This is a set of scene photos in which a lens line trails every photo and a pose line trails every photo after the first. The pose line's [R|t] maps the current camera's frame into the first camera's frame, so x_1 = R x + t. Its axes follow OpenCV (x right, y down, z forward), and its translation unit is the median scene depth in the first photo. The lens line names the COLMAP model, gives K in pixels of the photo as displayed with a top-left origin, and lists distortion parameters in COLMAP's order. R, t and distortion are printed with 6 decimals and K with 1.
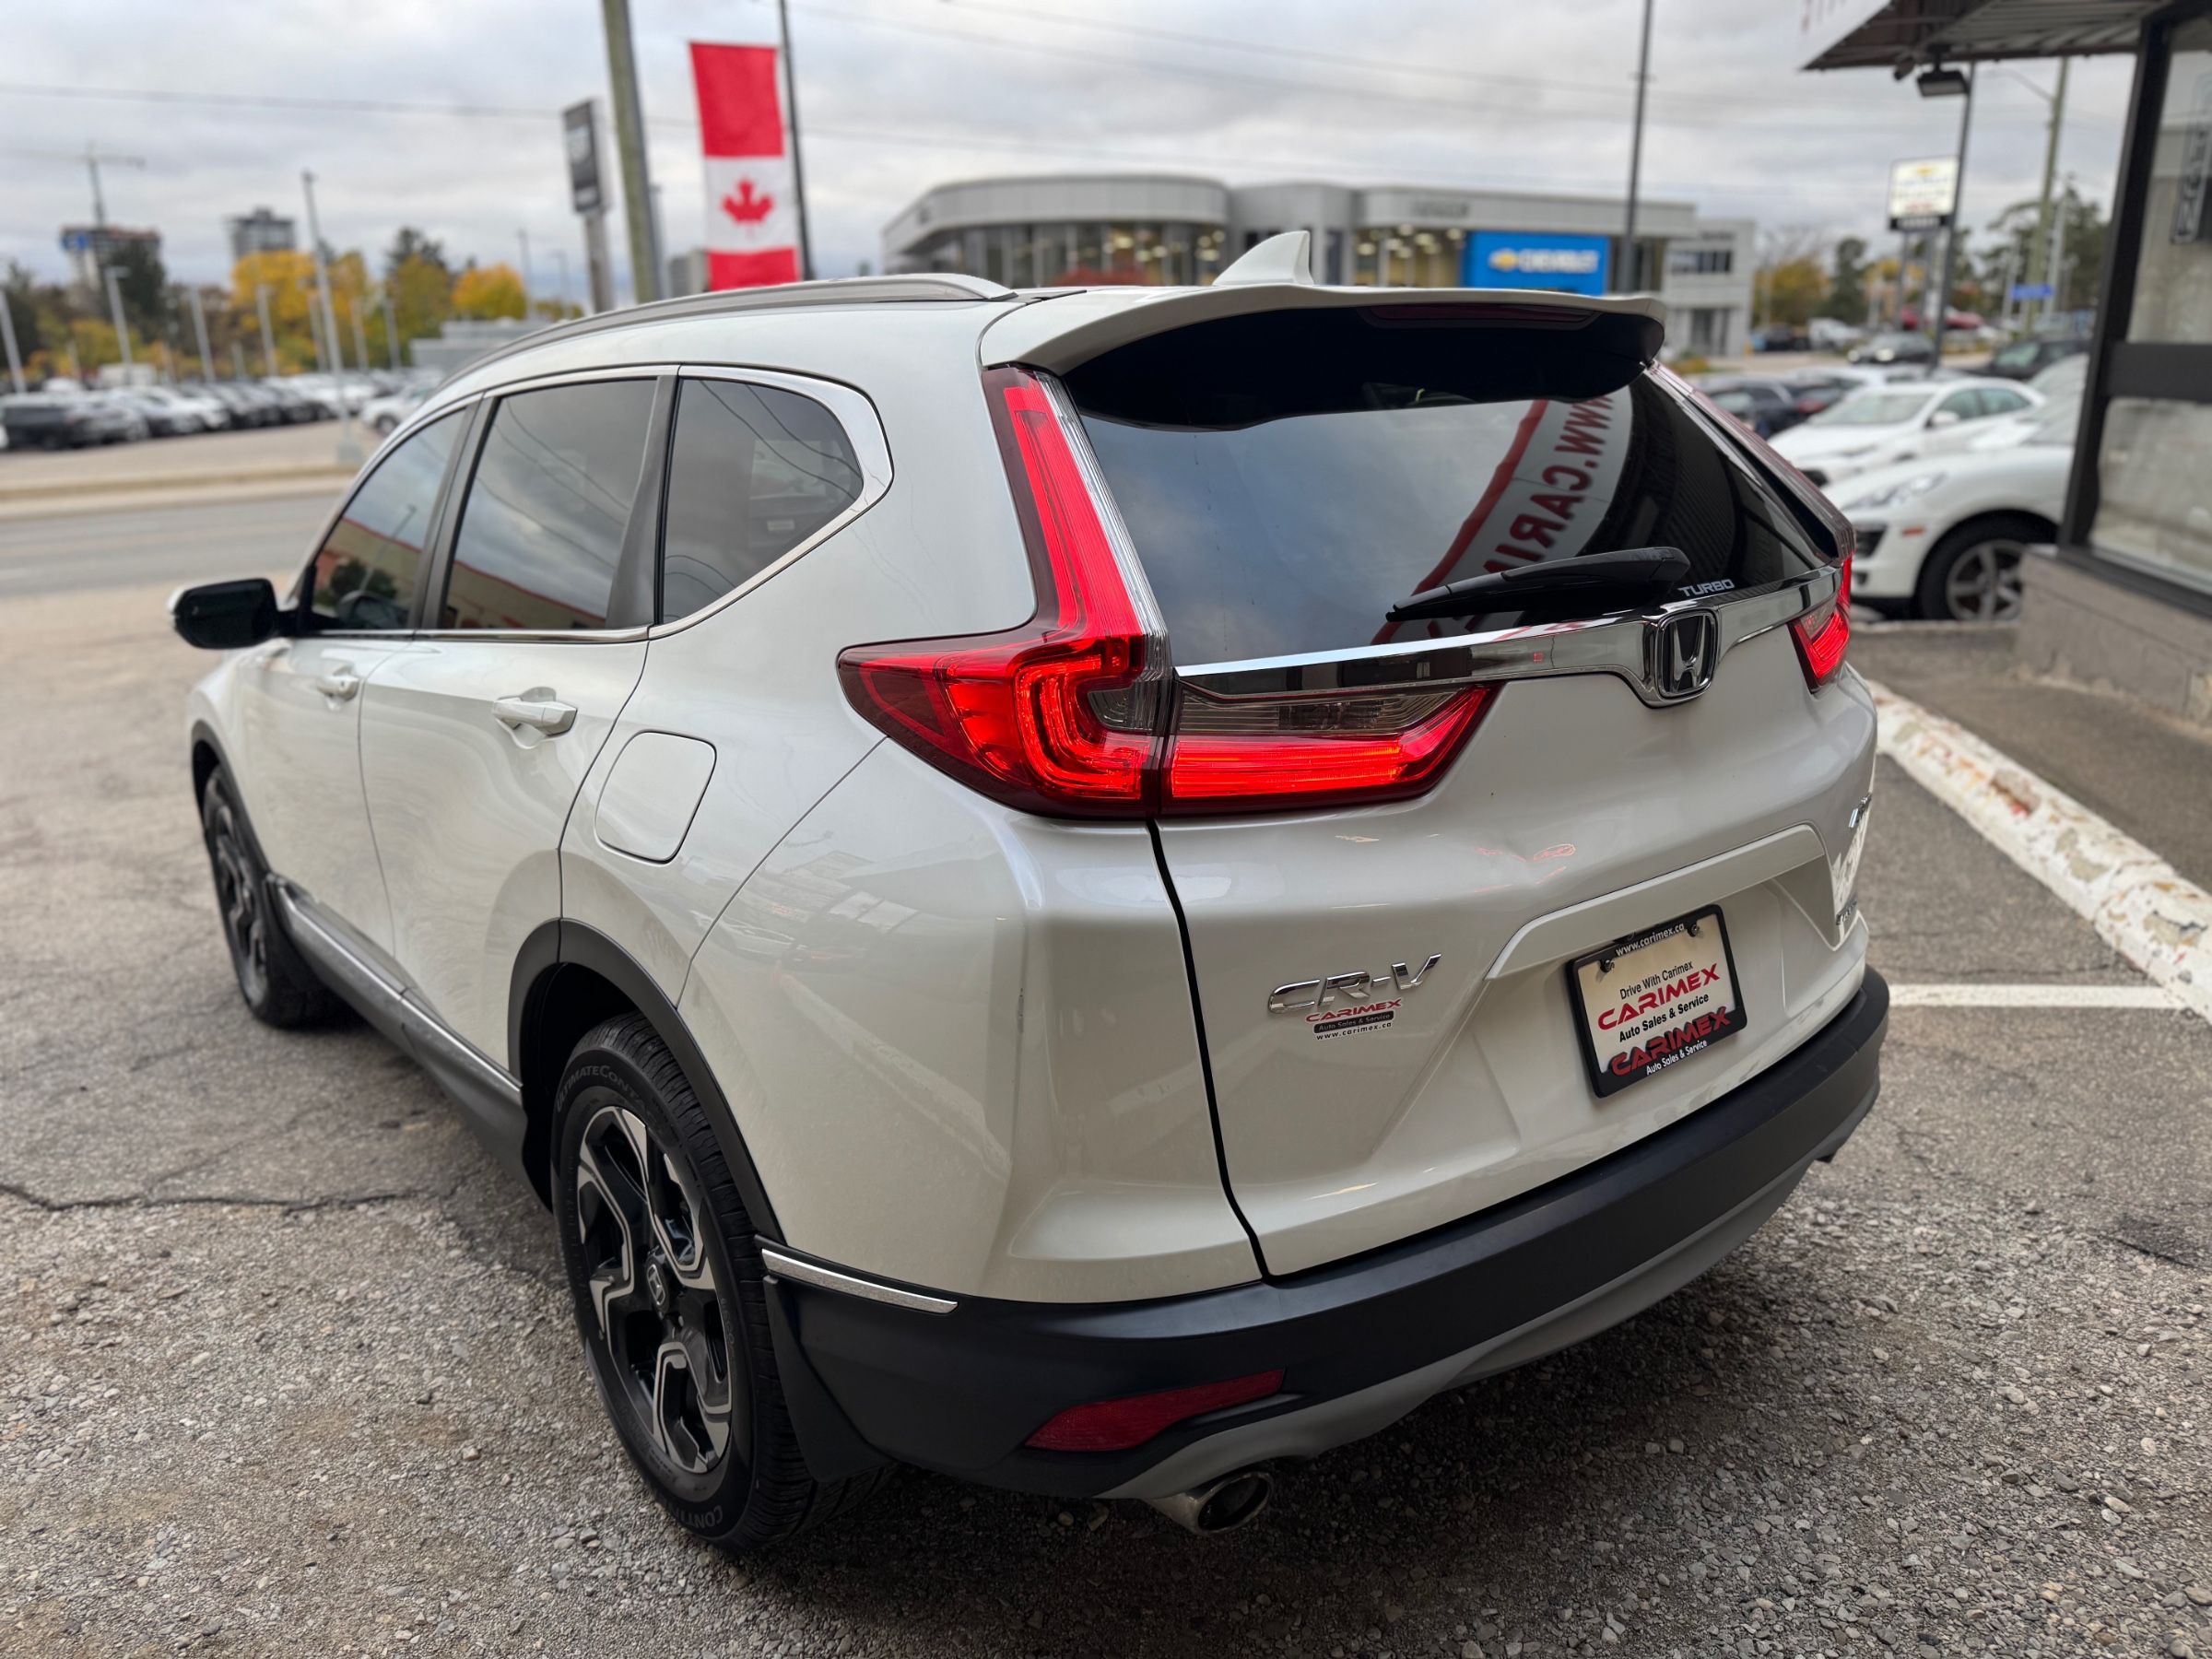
lens RADIAL K [[1648.0, 0, 1106.0], [0, 1648.0, 829.5], [0, 0, 1]] dist [-0.002402, -0.002163]
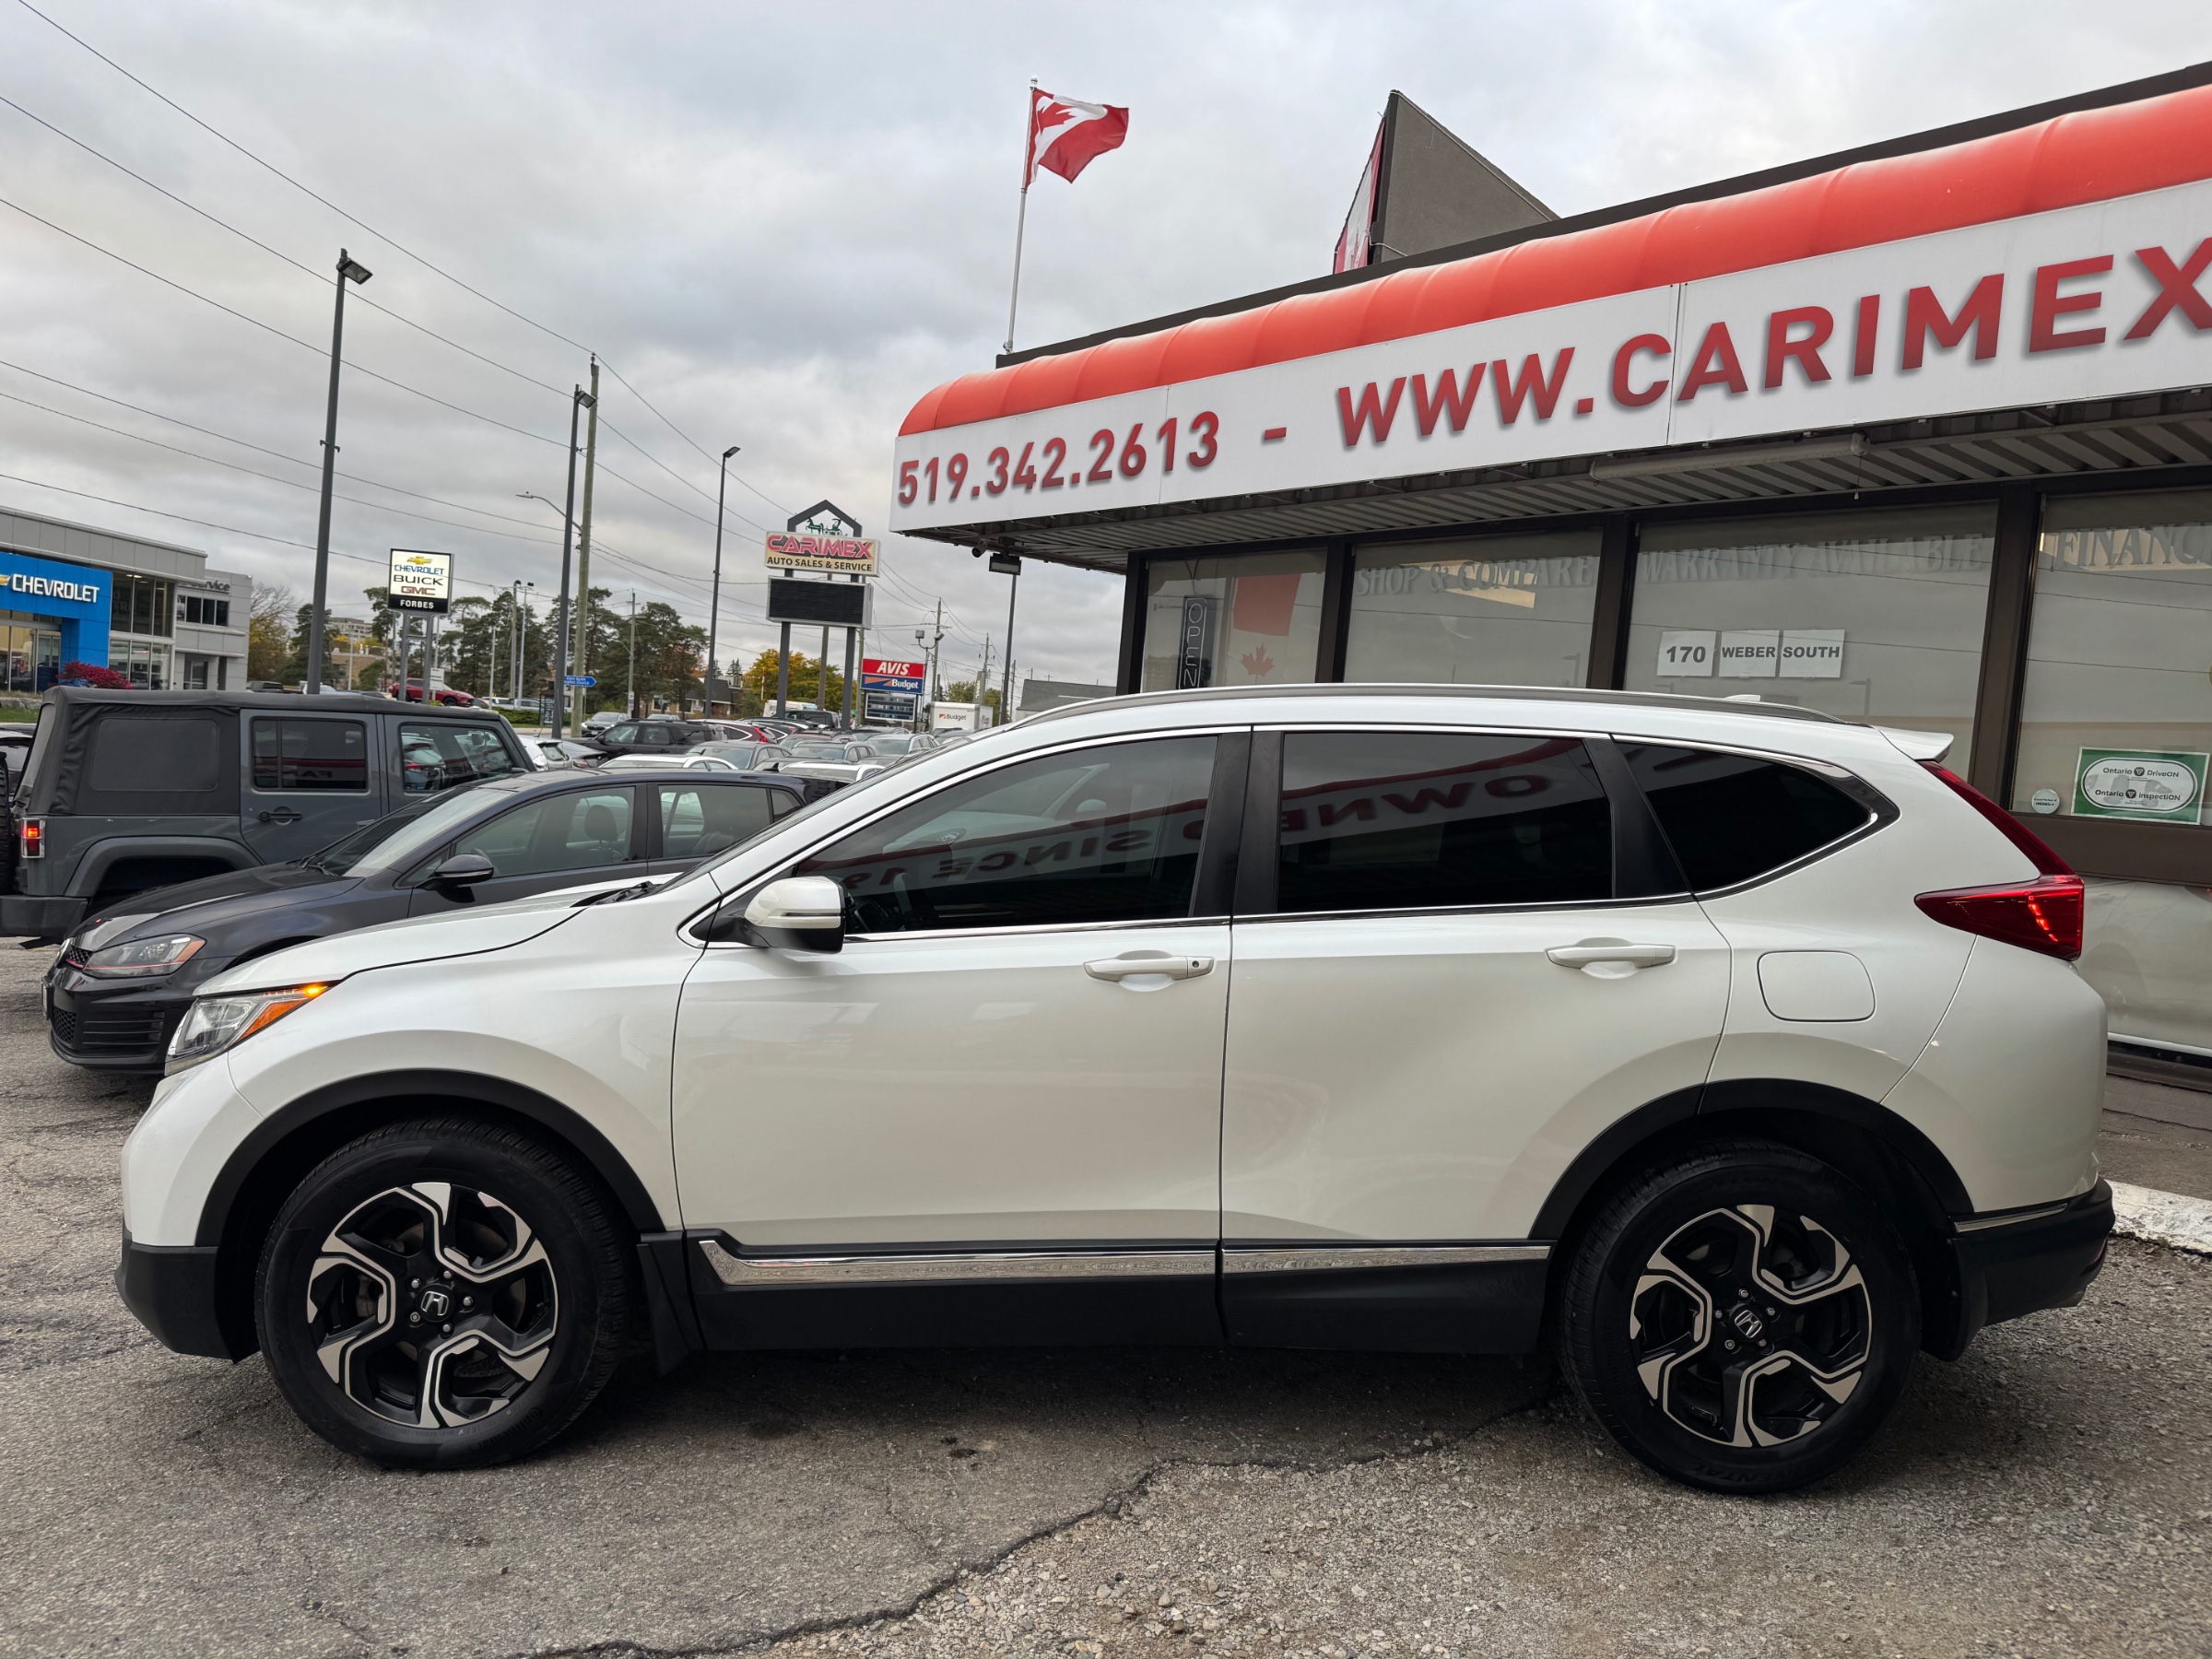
lens RADIAL K [[1624.7, 0, 1101.8], [0, 1624.7, 774.6], [0, 0, 1]] dist [0.007220, -0.003452]
pose [[0.583471, 0.055522, 0.810234, -0.597504], [0.142042, 0.975306, -0.169121, -0.016901], [-0.799616, 0.213765, 0.561176, 0.164530]]
